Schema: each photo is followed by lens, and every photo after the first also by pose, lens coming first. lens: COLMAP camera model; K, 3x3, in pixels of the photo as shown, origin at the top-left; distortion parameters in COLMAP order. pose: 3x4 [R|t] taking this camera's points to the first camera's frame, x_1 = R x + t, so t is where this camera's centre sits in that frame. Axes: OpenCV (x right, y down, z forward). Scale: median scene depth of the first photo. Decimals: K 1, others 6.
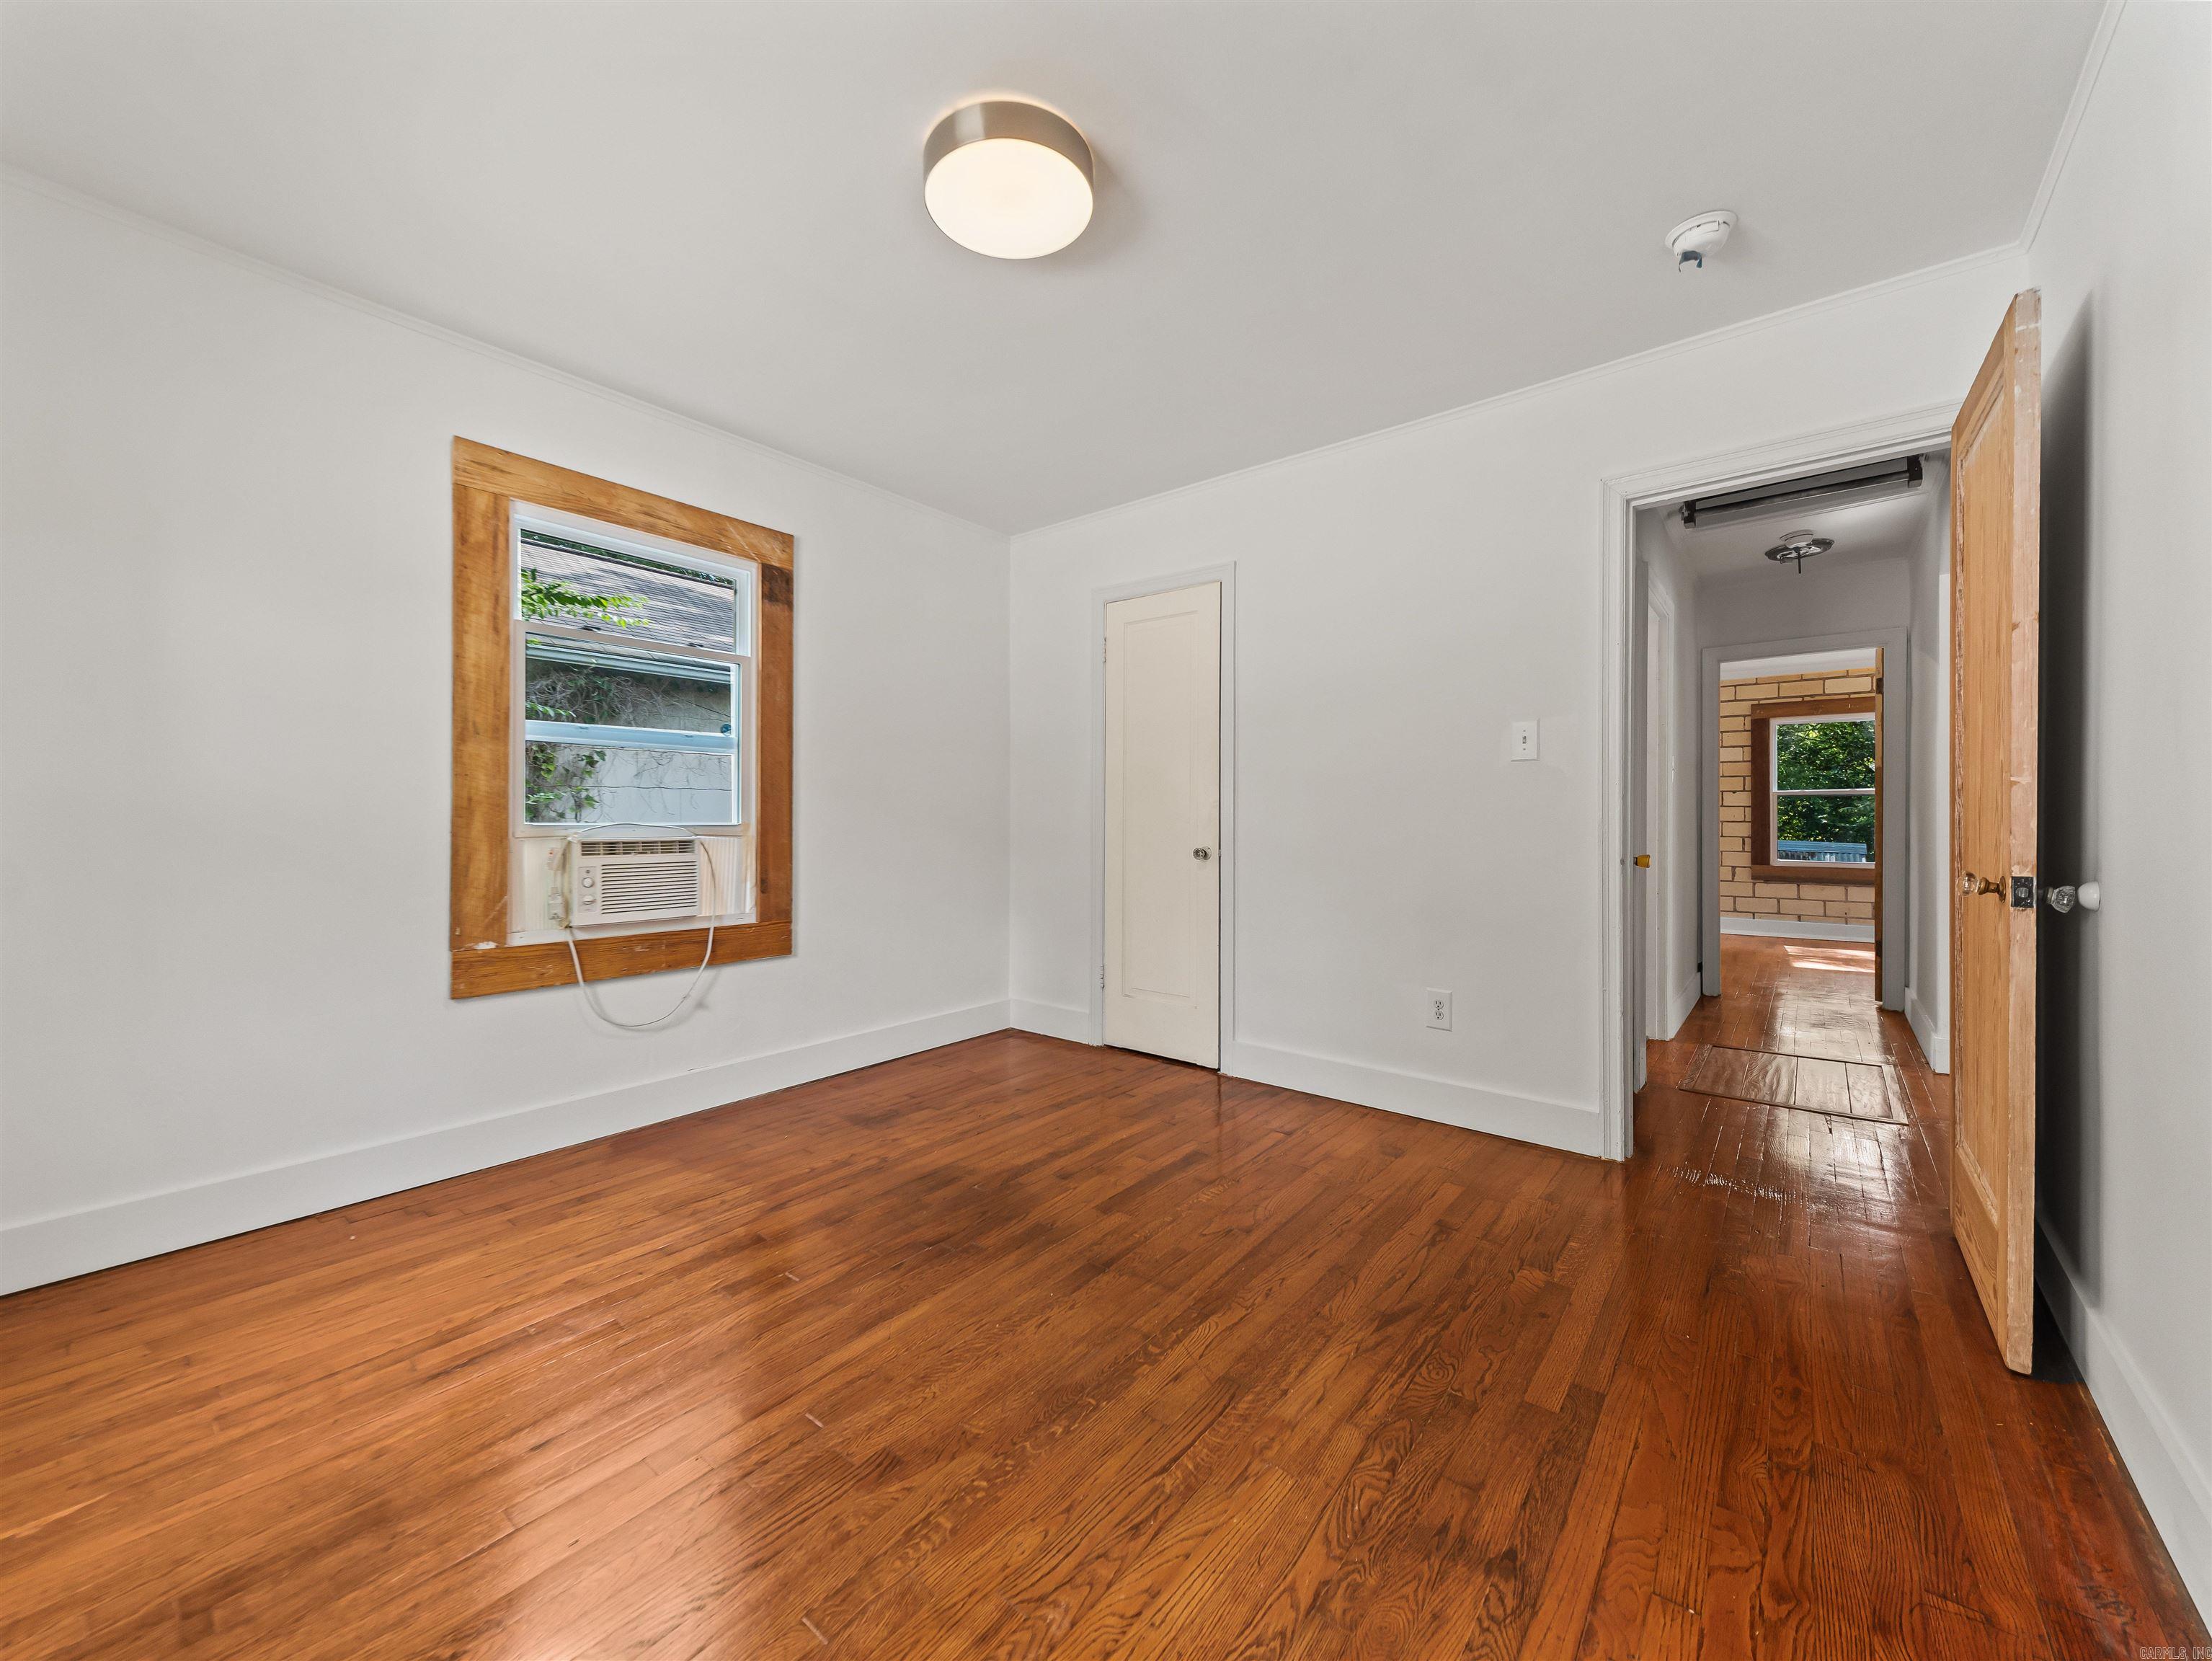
lens RADIAL K [[880.5, 0, 1100.6], [0, 880.5, 820.8], [0, 0, 1]] dist [0.026852, -0.006904]
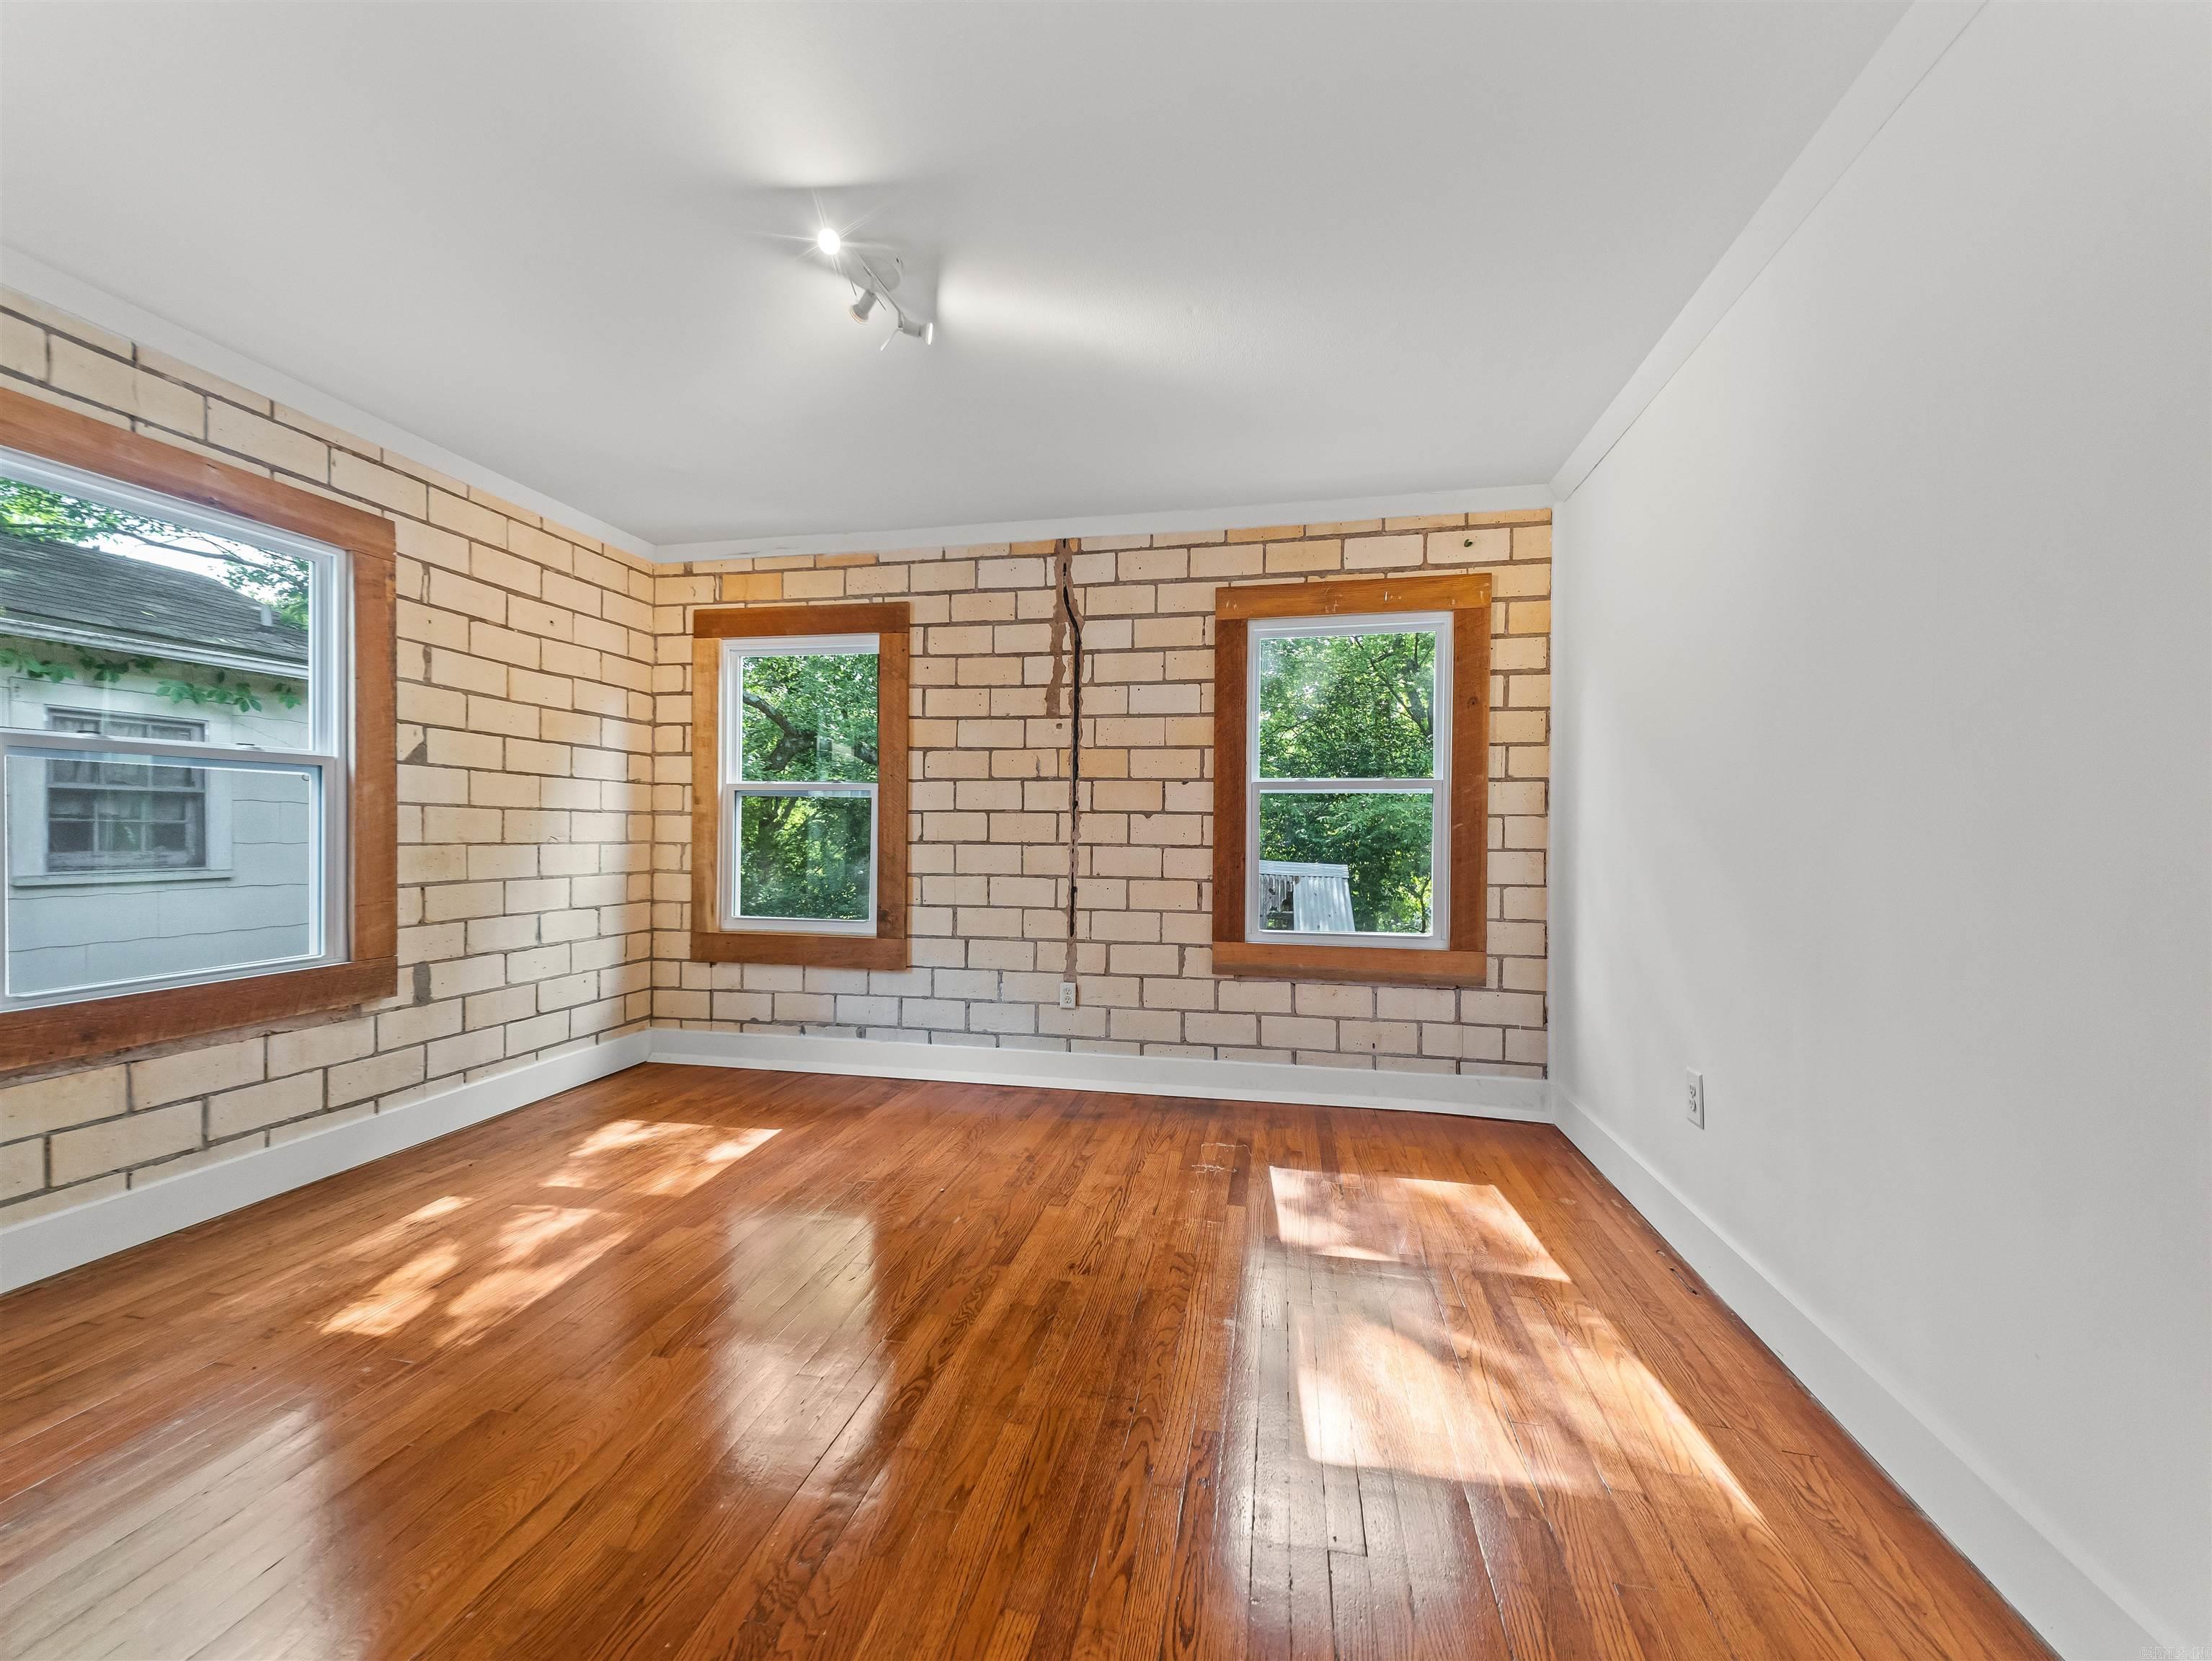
lens RADIAL K [[880.5, 0, 1101.5], [0, 880.5, 838.0], [0, 0, 1]] dist [0.026852, -0.006904]
pose [[0.892752, 0.005415, 0.450517, 0.273490], [-0.009848, 0.999923, 0.007497, -0.003626], [-0.450442, -0.011130, 0.892736, 0.358441]]
